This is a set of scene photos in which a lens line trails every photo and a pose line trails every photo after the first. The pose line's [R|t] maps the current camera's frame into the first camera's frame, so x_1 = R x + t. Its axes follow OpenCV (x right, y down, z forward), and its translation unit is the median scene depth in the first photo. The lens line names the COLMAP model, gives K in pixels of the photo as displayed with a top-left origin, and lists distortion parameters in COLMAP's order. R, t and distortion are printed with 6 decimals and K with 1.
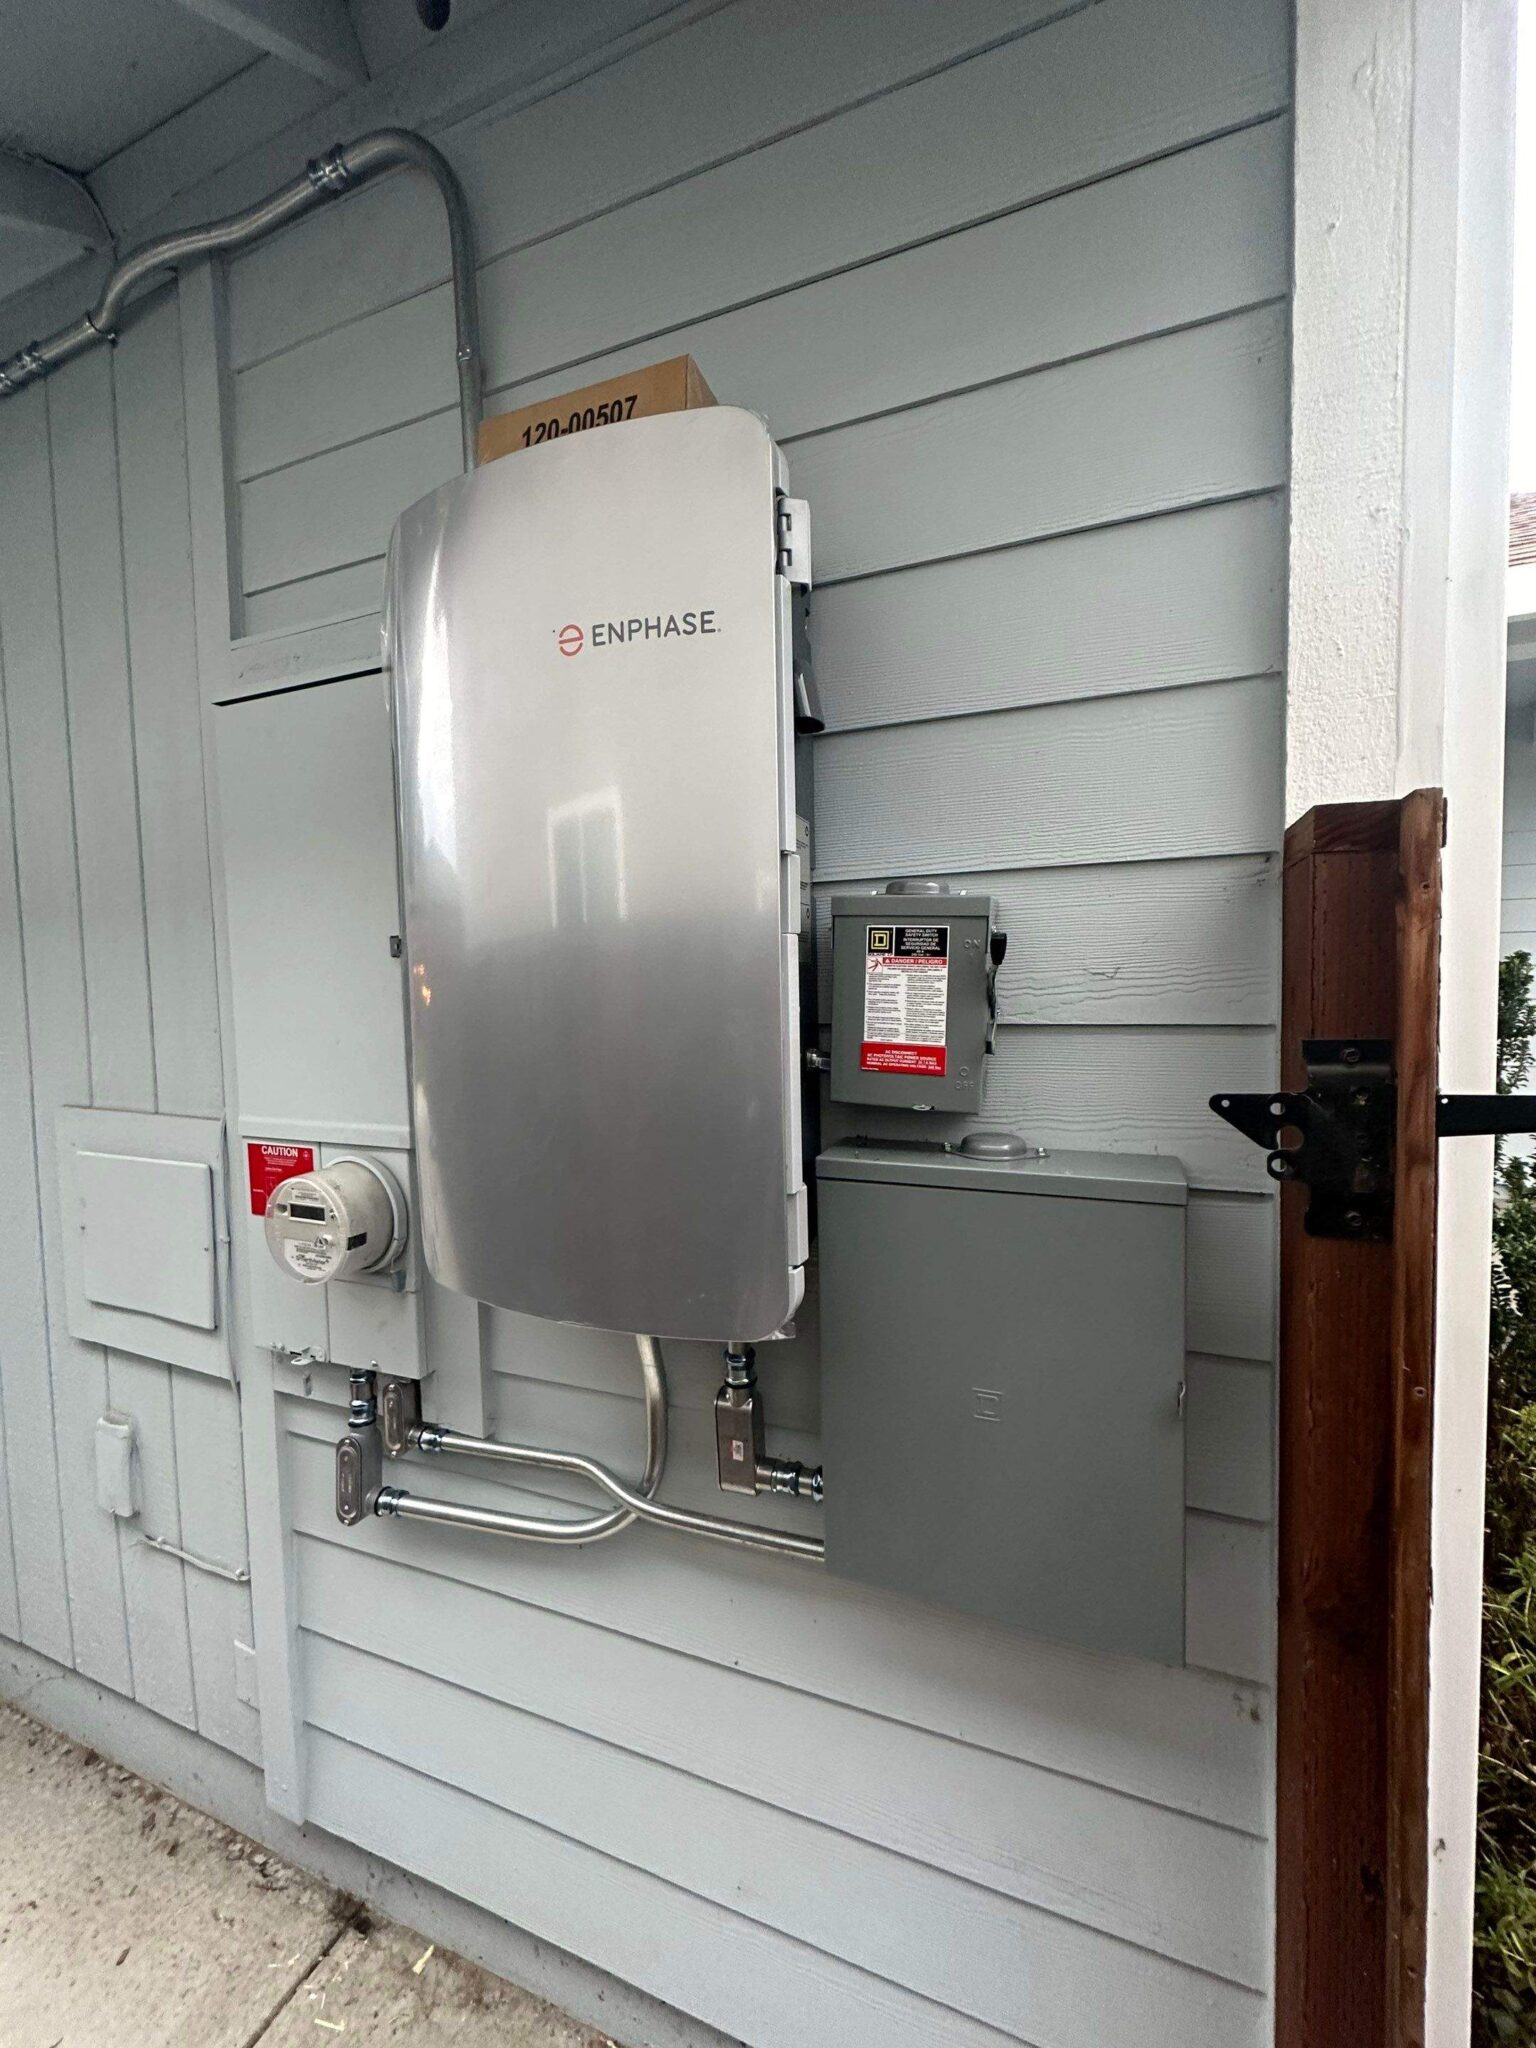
lens RADIAL K [[815.4, 0, 768.0], [0, 815.4, 1024.0], [0, 0, 1]] dist [0.000889, -0.000022]
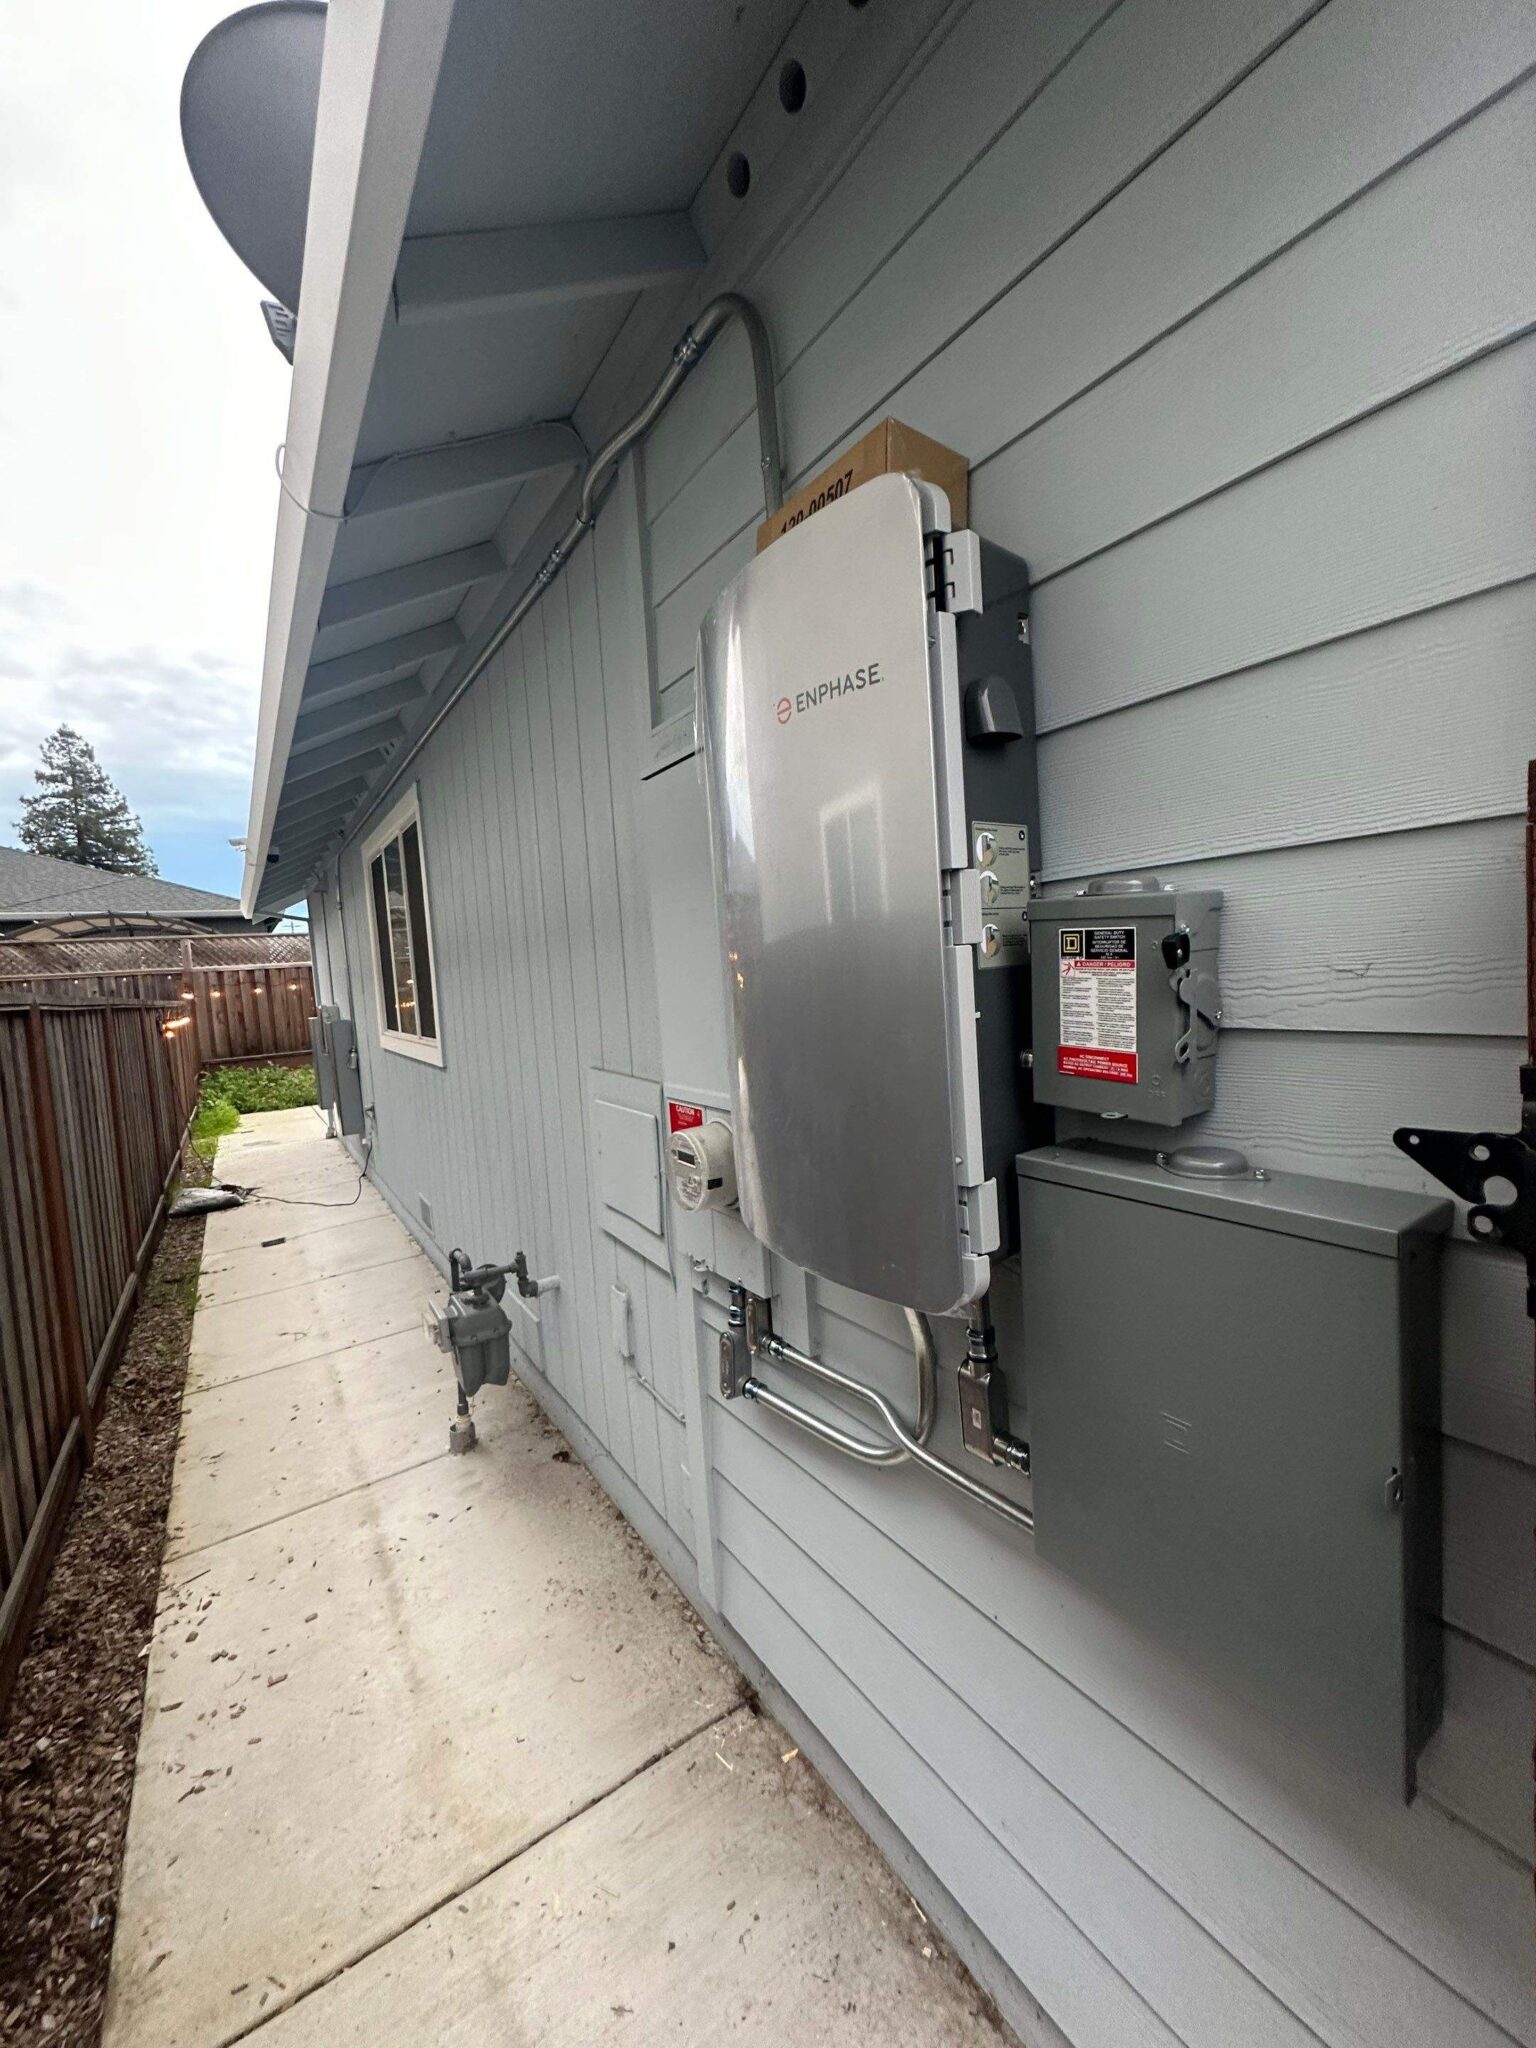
lens RADIAL K [[815.4, 0, 768.0], [0, 815.4, 1024.0], [0, 0, 1]] dist [0.000889, -0.000022]
pose [[0.825630, 0.009048, -0.564139, 0.309303], [0.013753, 0.999252, 0.036154, -0.036299], [0.564044, -0.037609, 0.824888, -0.021390]]
